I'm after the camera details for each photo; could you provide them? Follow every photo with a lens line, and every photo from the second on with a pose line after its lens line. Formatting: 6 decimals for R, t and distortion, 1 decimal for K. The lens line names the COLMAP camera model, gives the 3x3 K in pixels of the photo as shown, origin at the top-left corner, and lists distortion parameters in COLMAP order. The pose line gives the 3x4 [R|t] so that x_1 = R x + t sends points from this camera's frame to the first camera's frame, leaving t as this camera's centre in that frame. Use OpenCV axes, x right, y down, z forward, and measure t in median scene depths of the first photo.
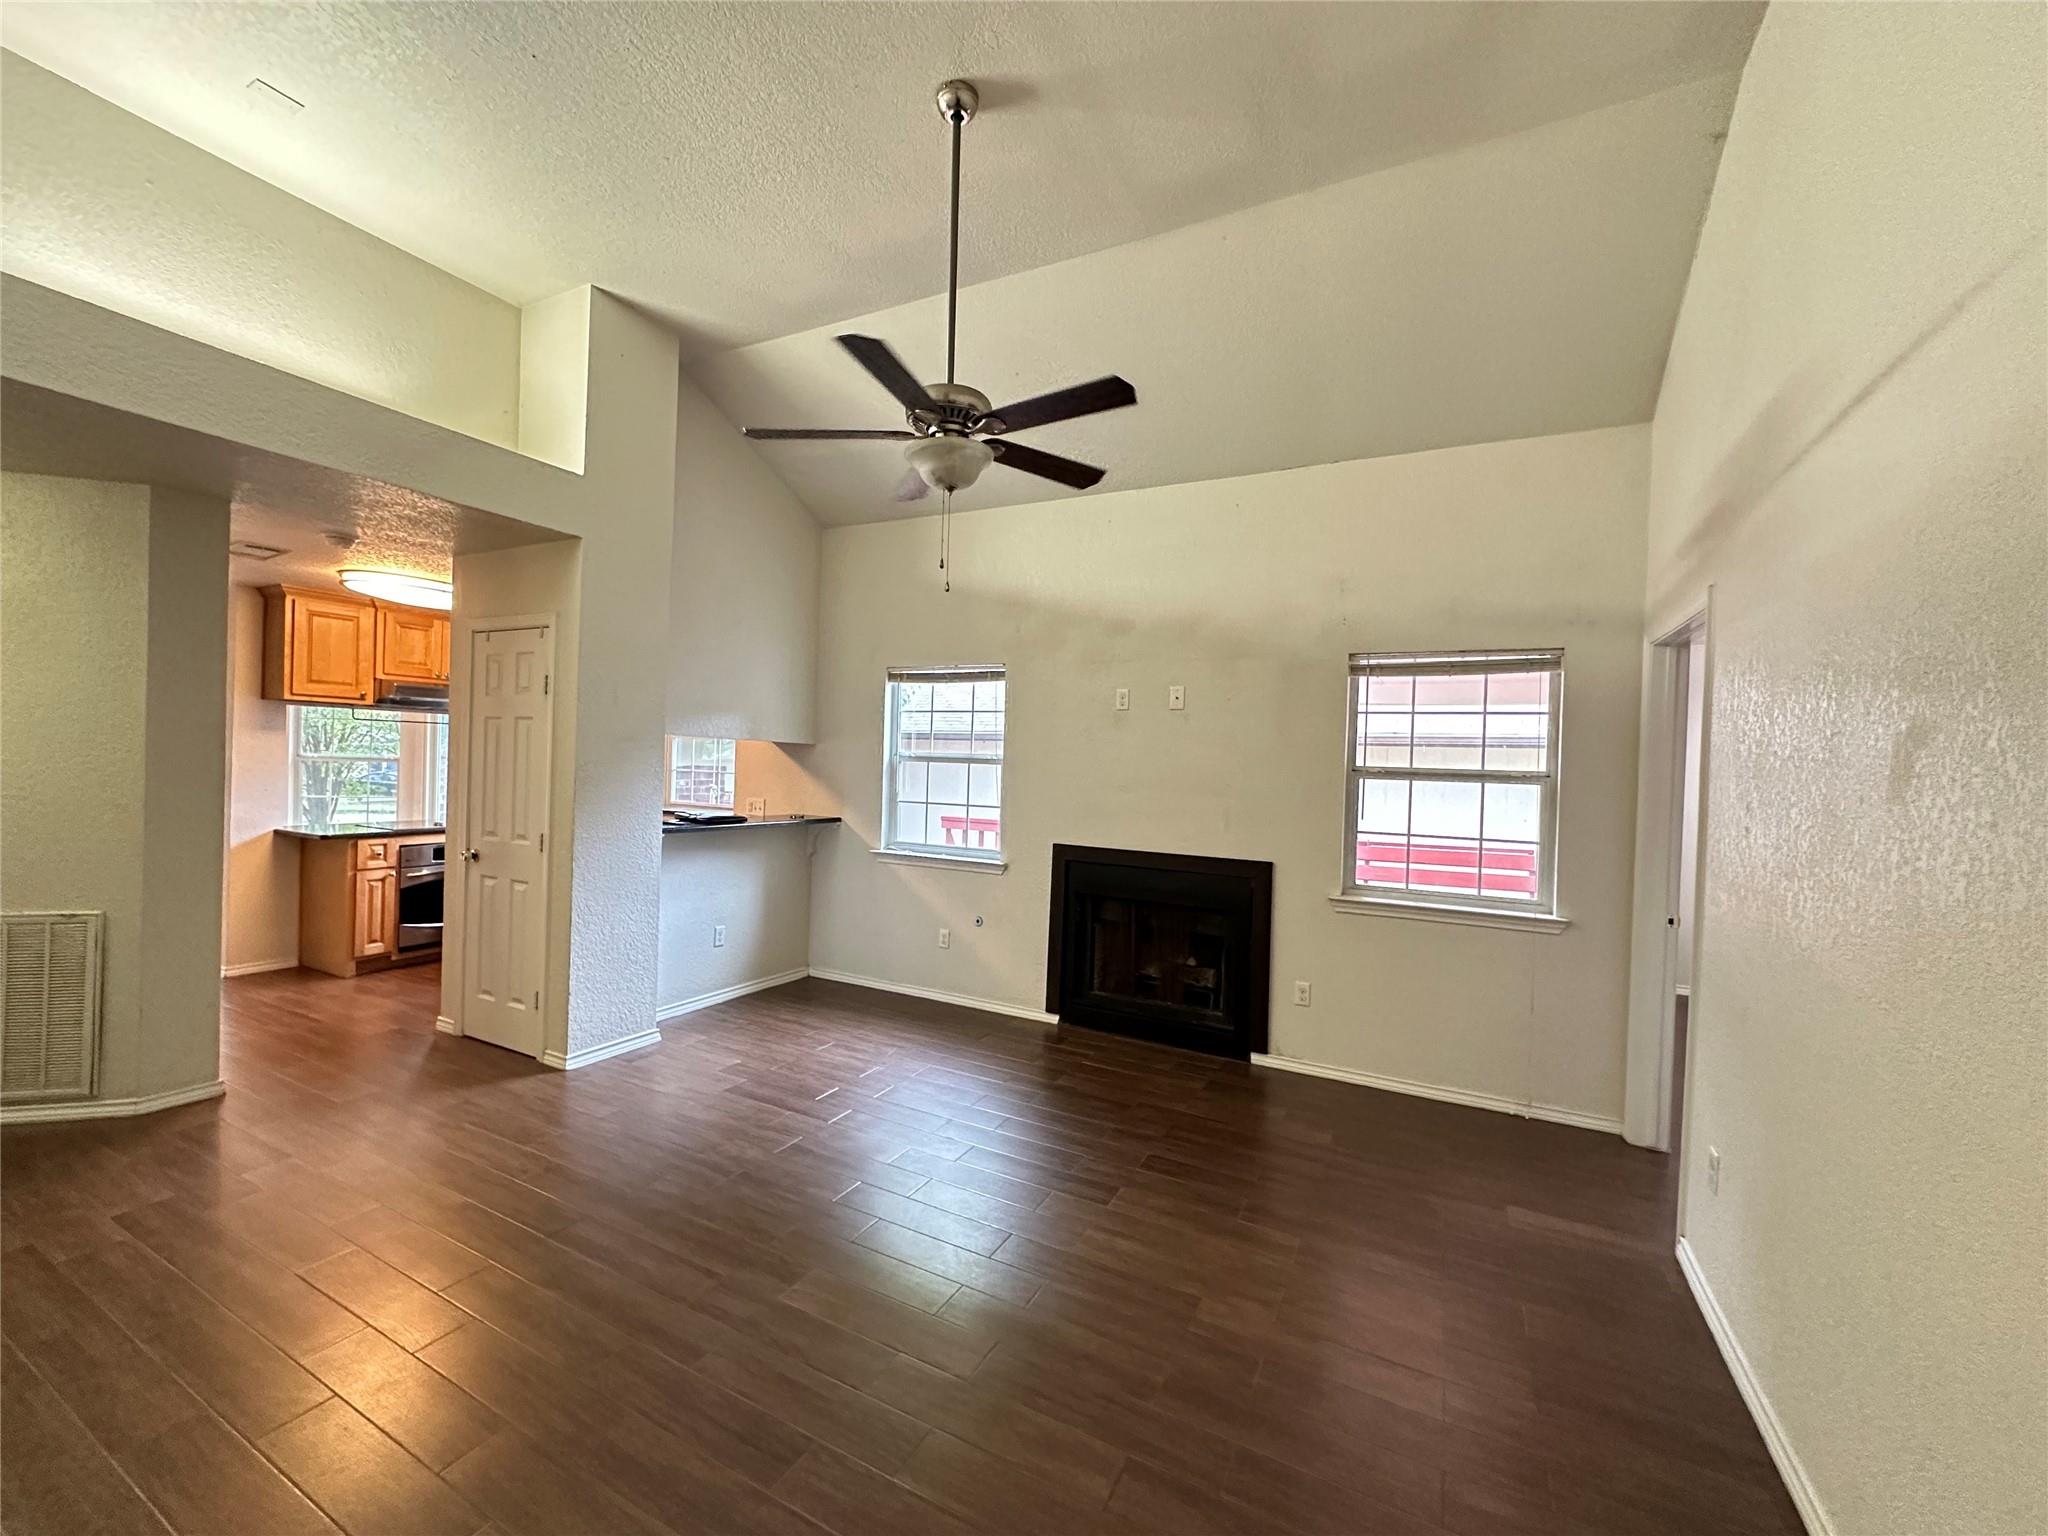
lens RADIAL K [[817.4, 0, 1019.7], [0, 817.4, 769.3], [0, 0, 1]] dist [0.002636, 0.000203]
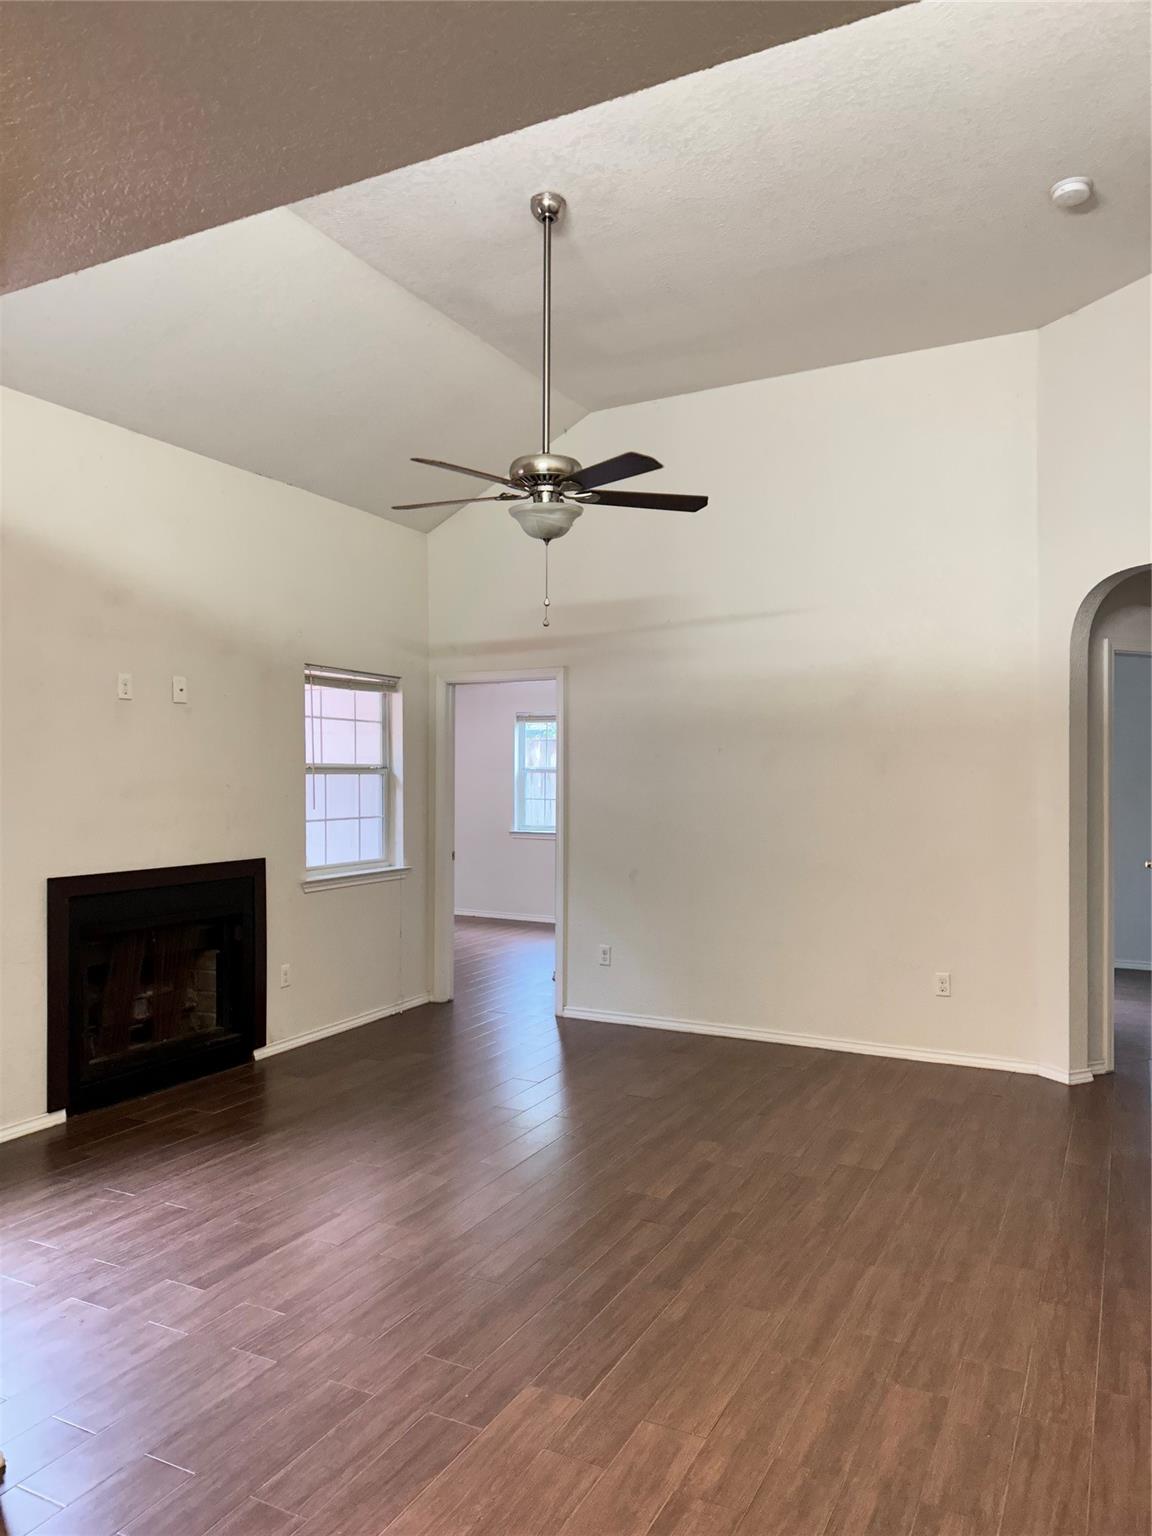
lens RADIAL K [[1069.1, 0, 574.8], [0, 1069.1, 772.1], [0, 0, 1]] dist [0.001198, -0.001639]
pose [[-0.010484, -0.027933, 0.999555, -1.076821], [0.010831, 0.999548, 0.028046, -0.029456], [-0.999886, 0.011120, -0.010177, 0.646332]]
